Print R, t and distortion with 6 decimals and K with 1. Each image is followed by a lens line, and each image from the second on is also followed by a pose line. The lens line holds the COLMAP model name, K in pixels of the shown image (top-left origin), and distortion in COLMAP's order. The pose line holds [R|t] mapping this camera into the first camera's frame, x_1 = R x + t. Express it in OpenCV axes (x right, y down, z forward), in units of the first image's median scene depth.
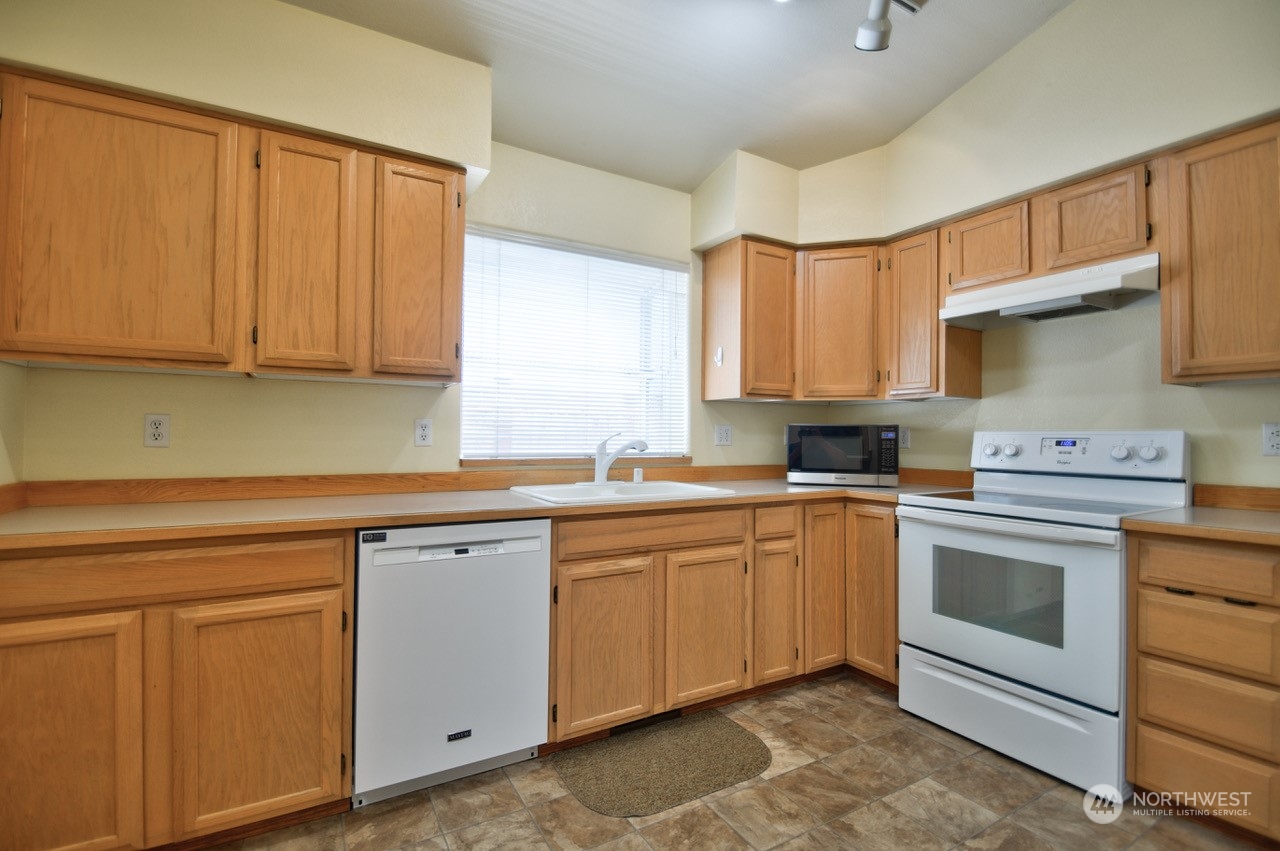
lens RADIAL K [[562.3, 0, 626.1], [0, 562.3, 426.3], [0, 0, 1]] dist [0.010827, -0.015865]
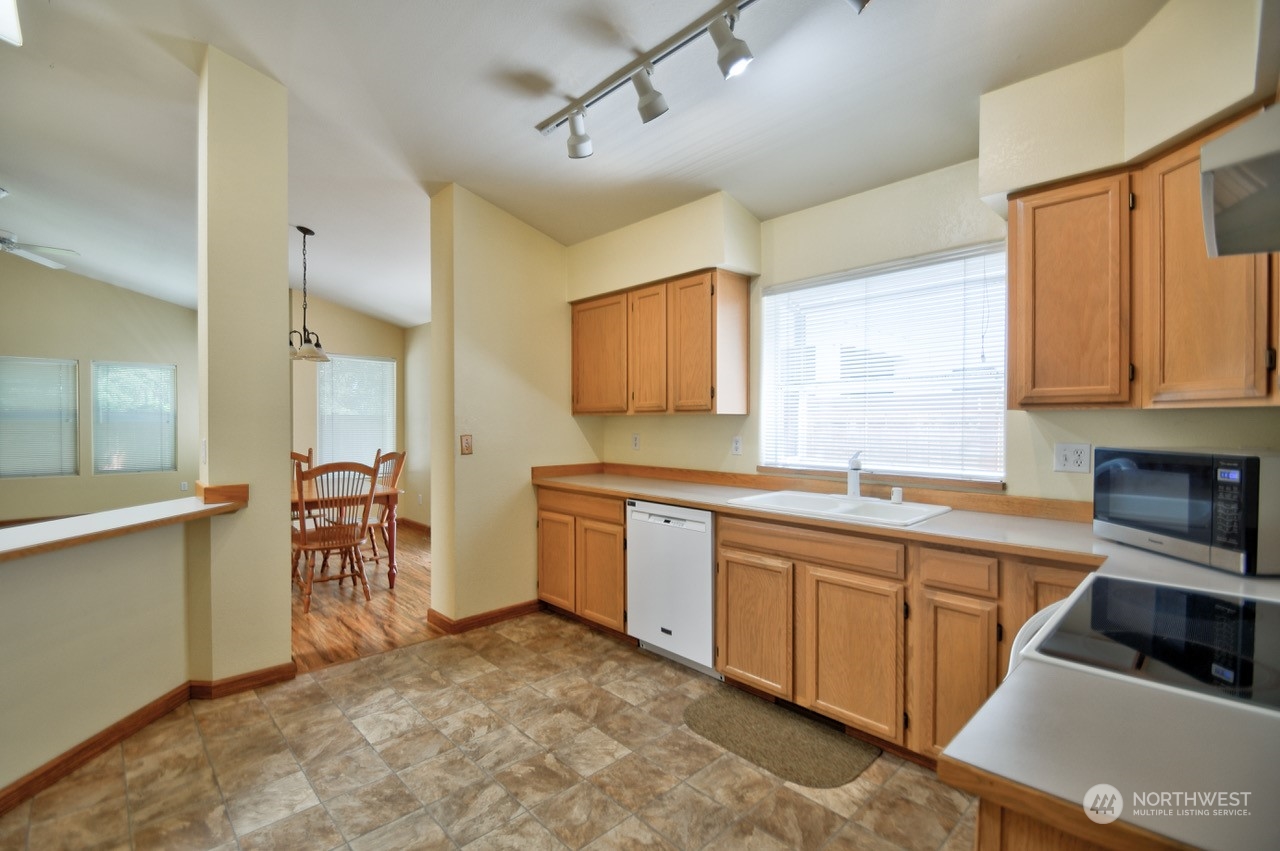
lens RADIAL K [[562.3, 0, 626.1], [0, 562.3, 426.3], [0, 0, 1]] dist [0.010827, -0.015865]
pose [[0.243178, 0.001896, -0.969980, 1.154695], [0.018841, 0.999800, 0.006678, -0.062311], [0.969799, -0.019900, 0.243094, 0.442545]]
